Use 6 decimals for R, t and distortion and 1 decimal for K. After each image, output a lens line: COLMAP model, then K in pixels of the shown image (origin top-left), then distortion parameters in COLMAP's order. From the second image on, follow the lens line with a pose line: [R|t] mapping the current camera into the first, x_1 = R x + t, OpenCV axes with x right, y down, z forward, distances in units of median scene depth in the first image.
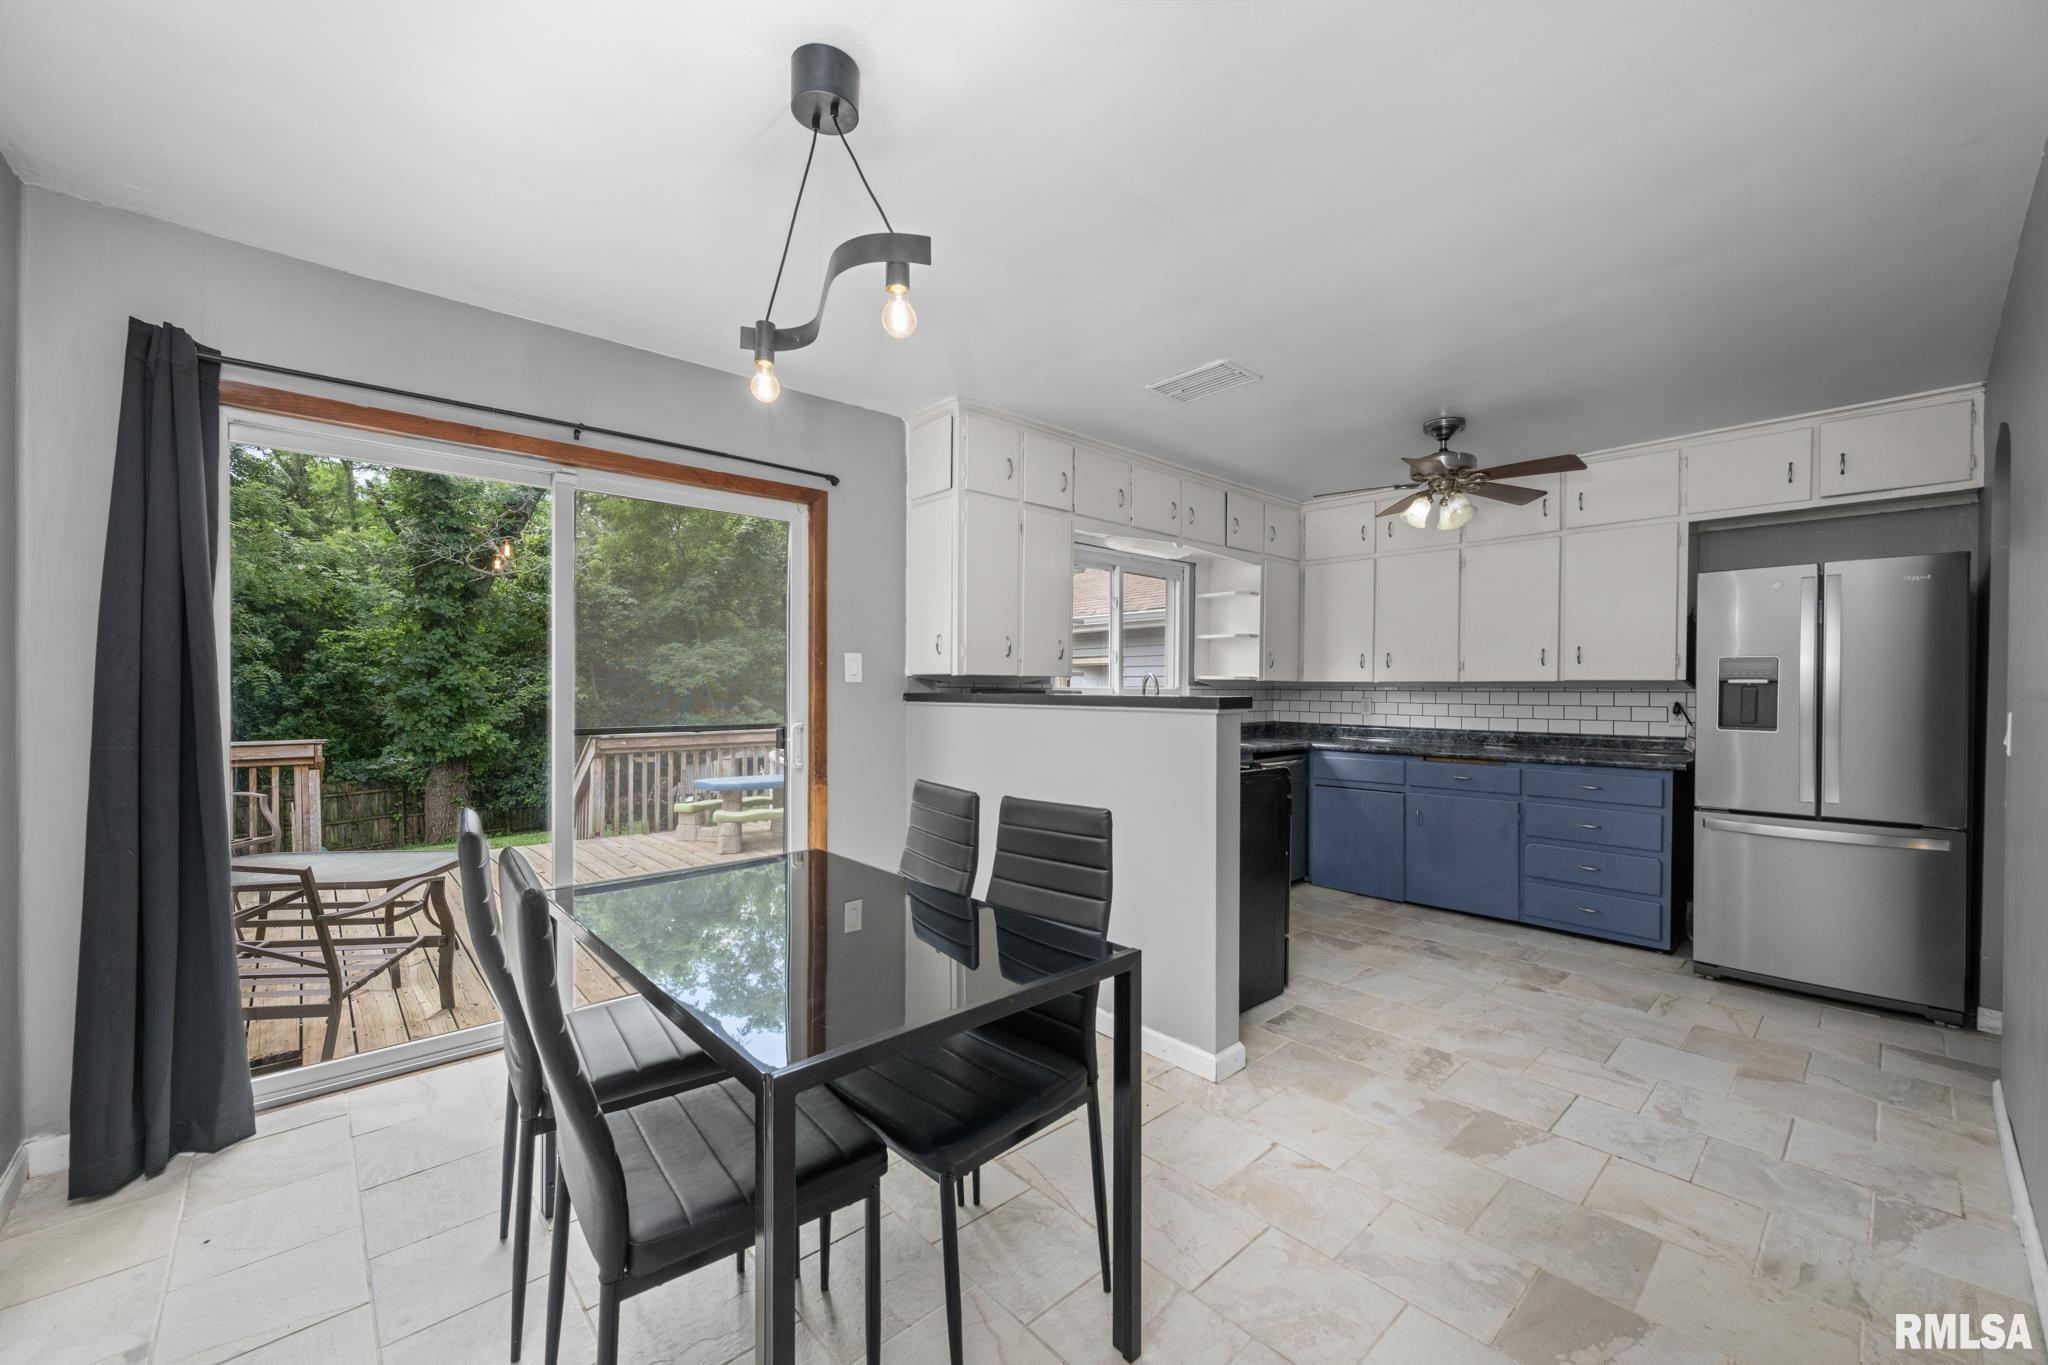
lens RADIAL K [[807.5, 0, 1025.0], [0, 807.5, 694.5], [0, 0, 1]] dist [-0.002070, -0.000365]
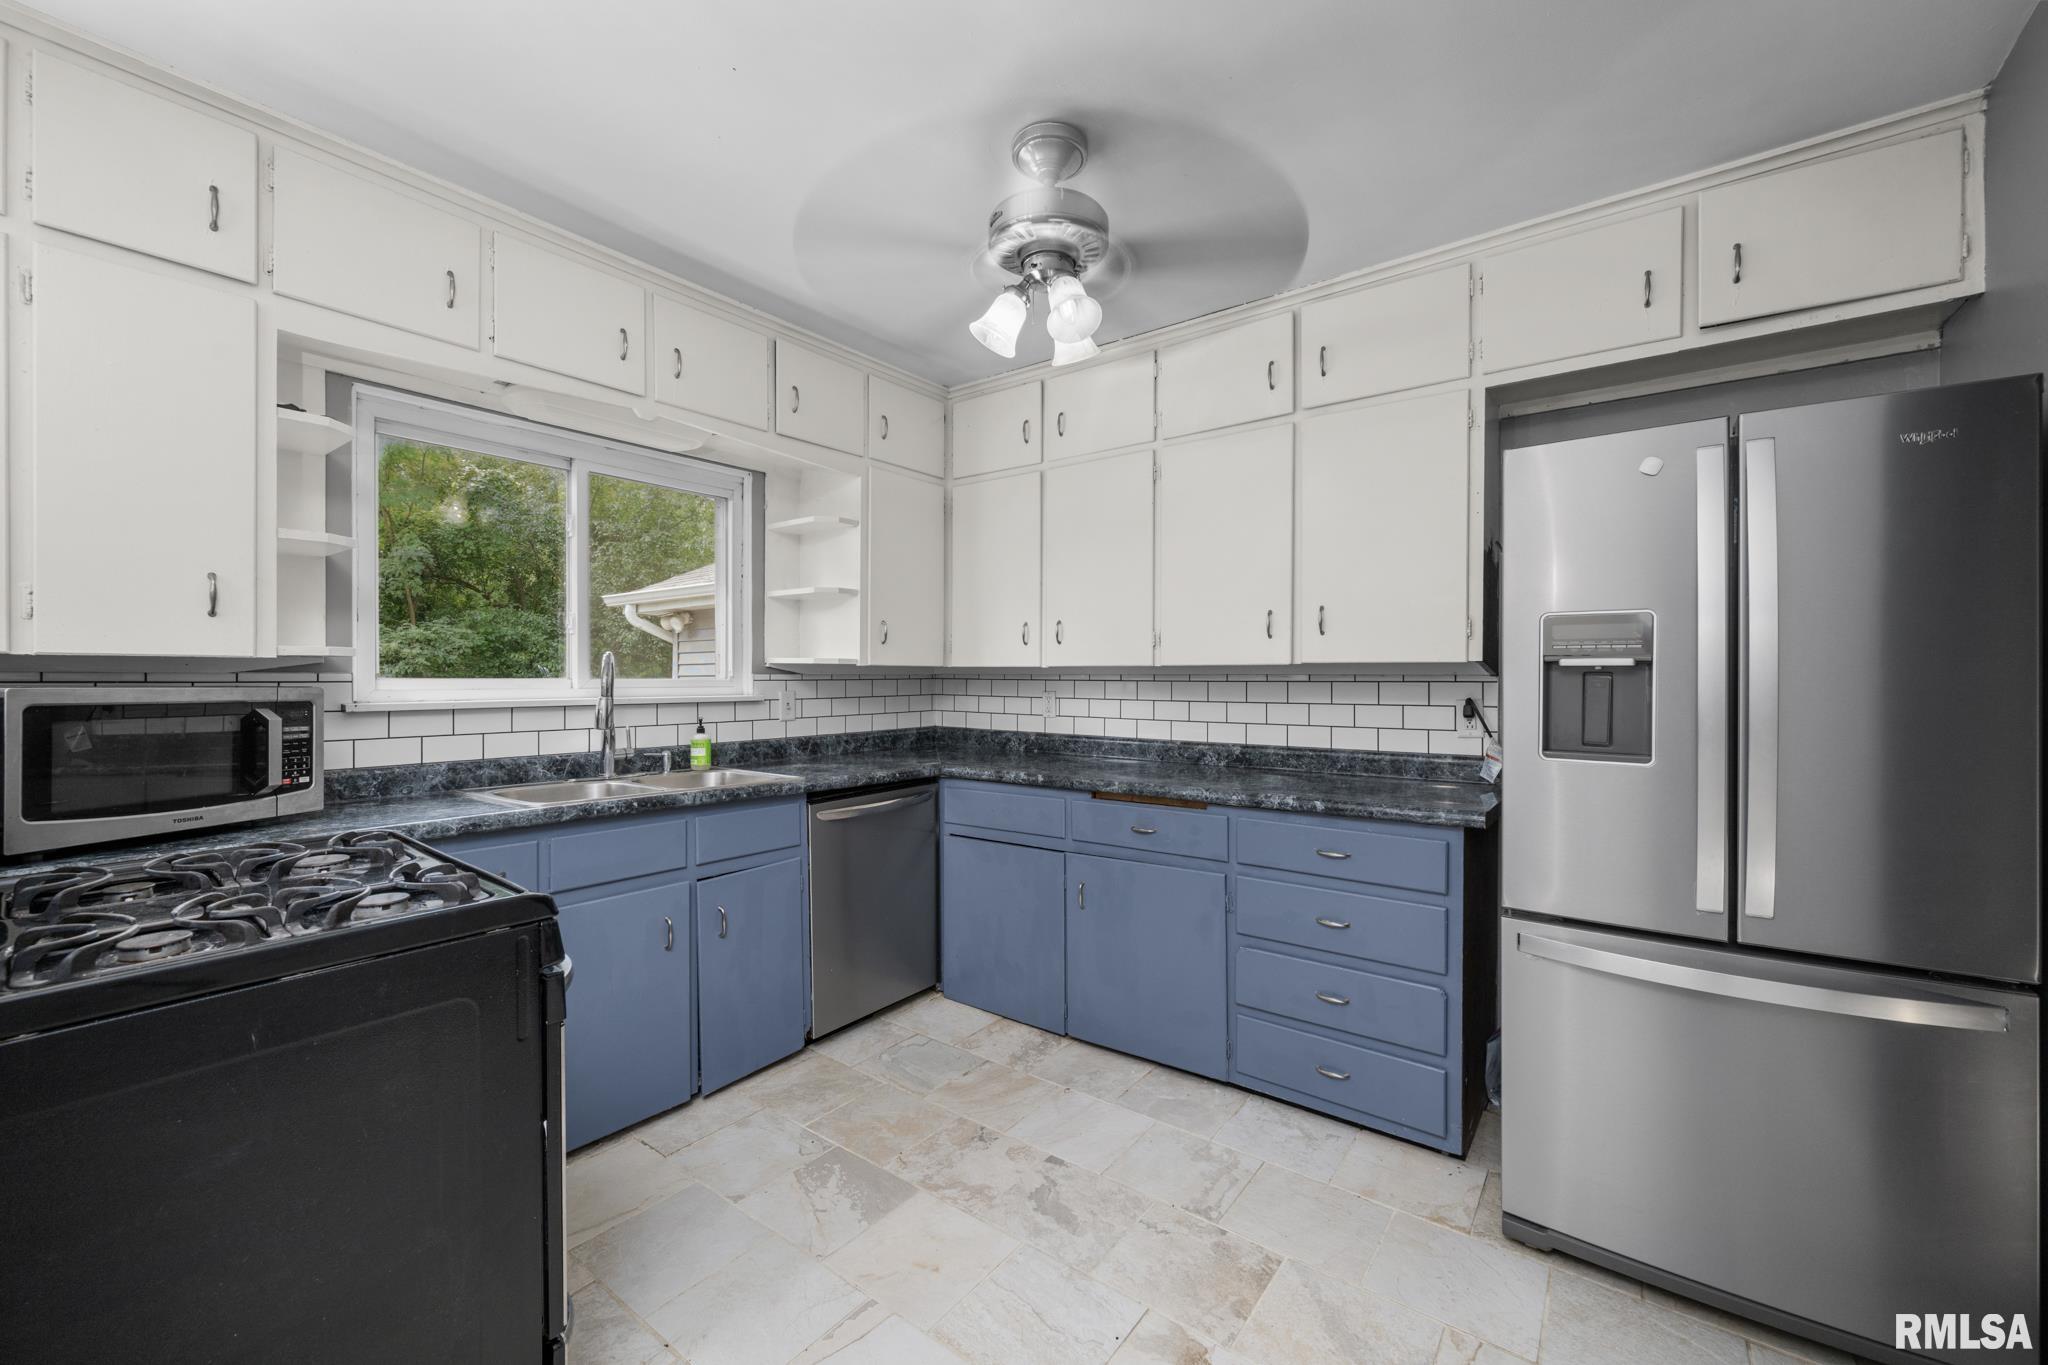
lens RADIAL K [[815.2, 0, 1025.1], [0, 815.2, 680.2], [0, 0, 1]] dist [0.001579, -0.000082]
pose [[0.983396, -0.005804, 0.181377, 0.374555], [0.006130, 0.999980, -0.001238, -0.005710], [-0.181367, 0.002330, 0.983413, 0.464095]]
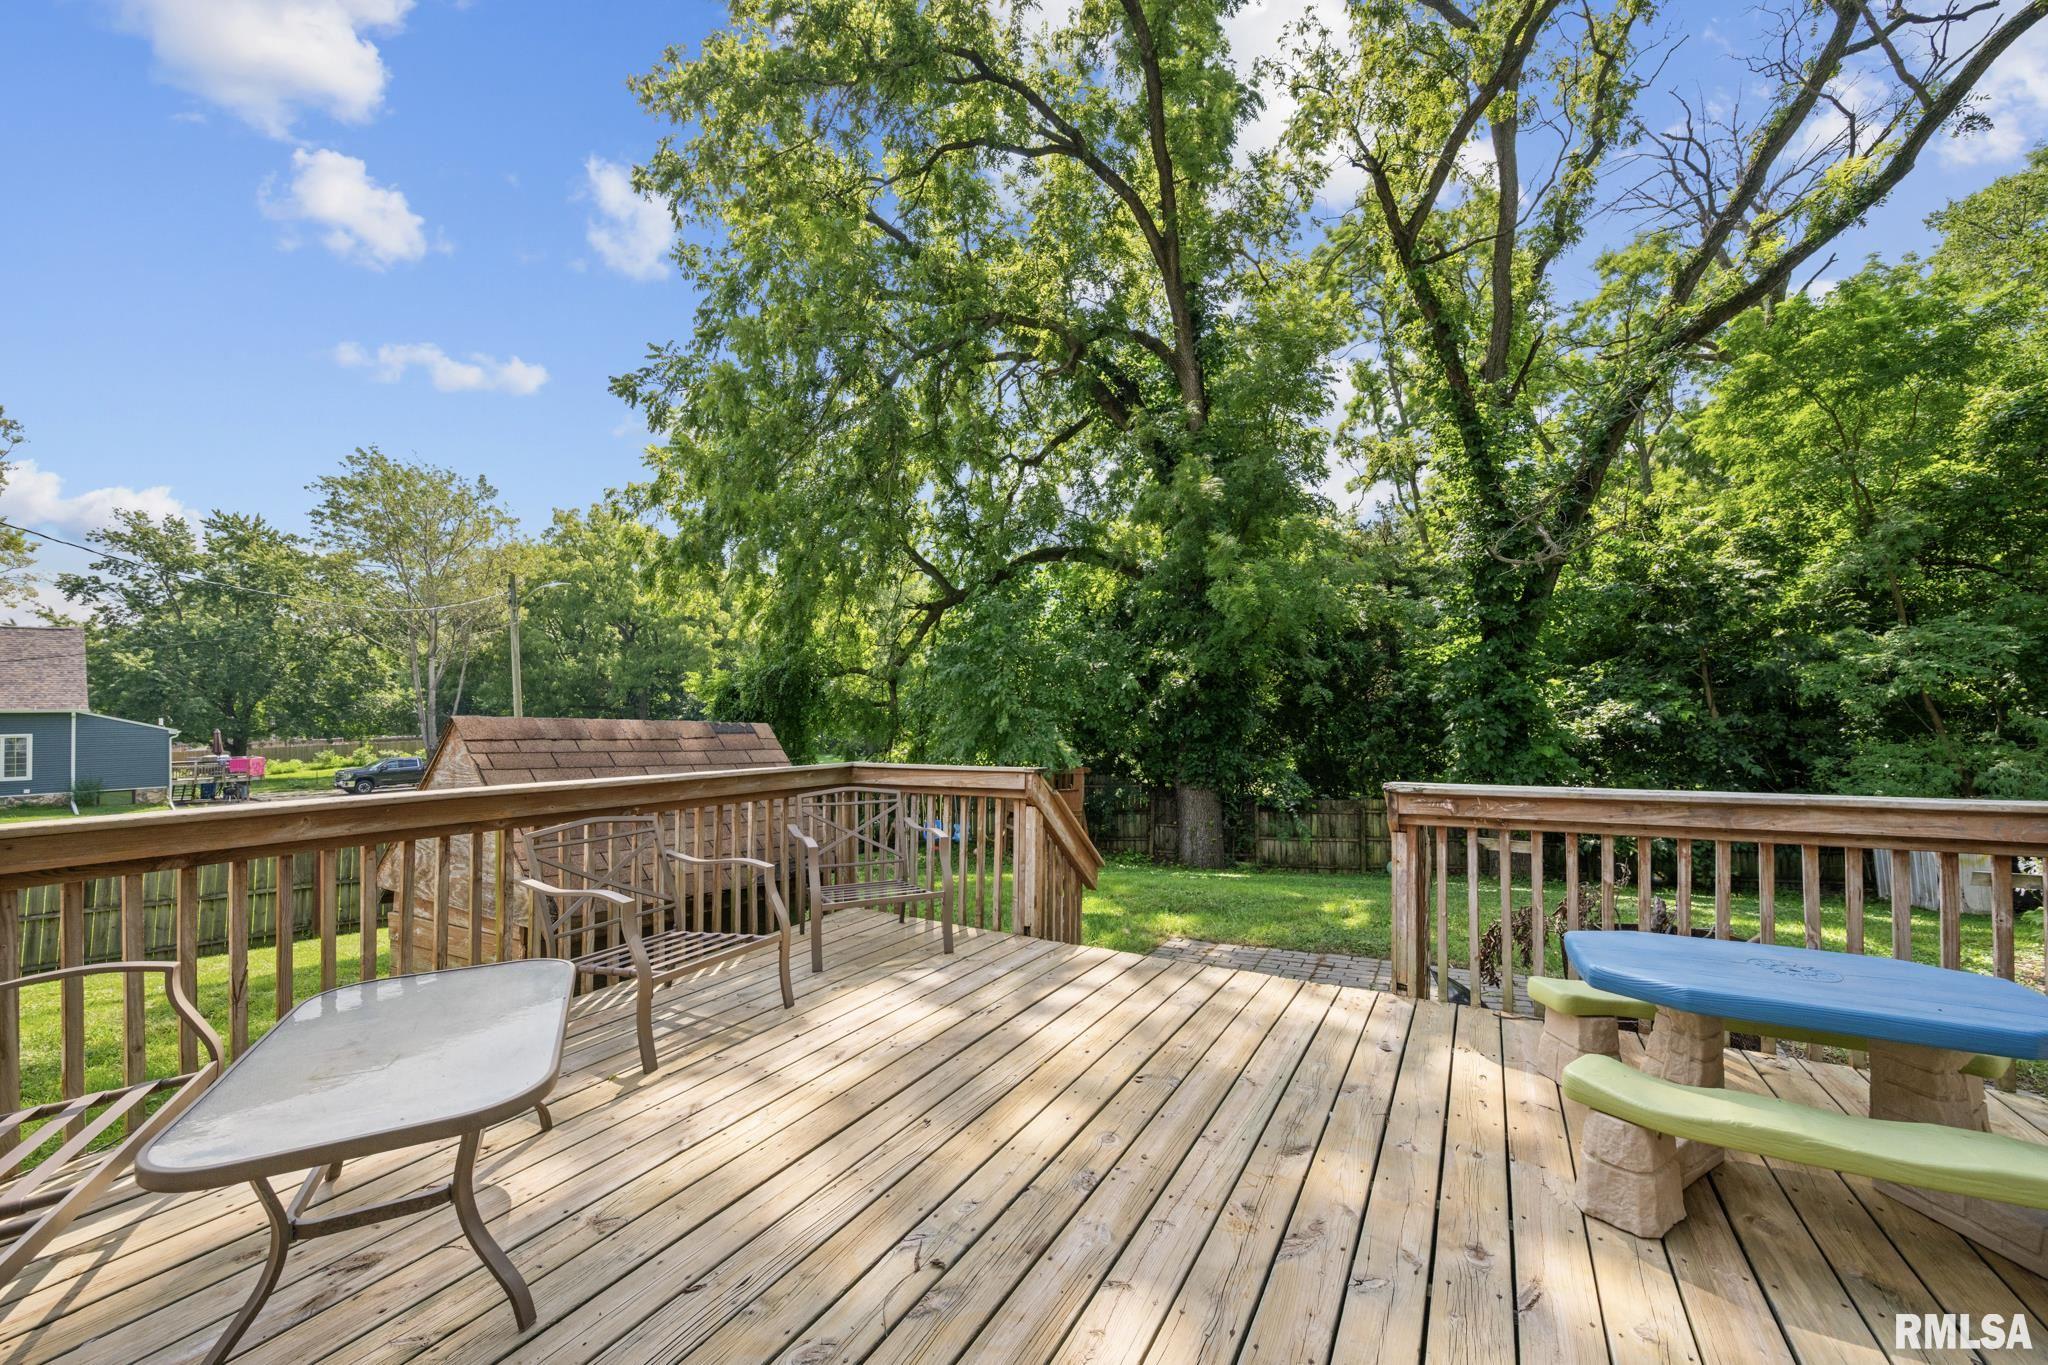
lens RADIAL K [[807.5, 0, 1025.0], [0, 807.5, 694.5], [0, 0, 1]] dist [-0.002070, -0.000365]
pose [[0.311481, -0.023151, -0.949970, -0.201191], [0.001928, 0.999717, -0.023731, 0.005345], [0.950250, 0.005561, 0.311438, 1.096660]]
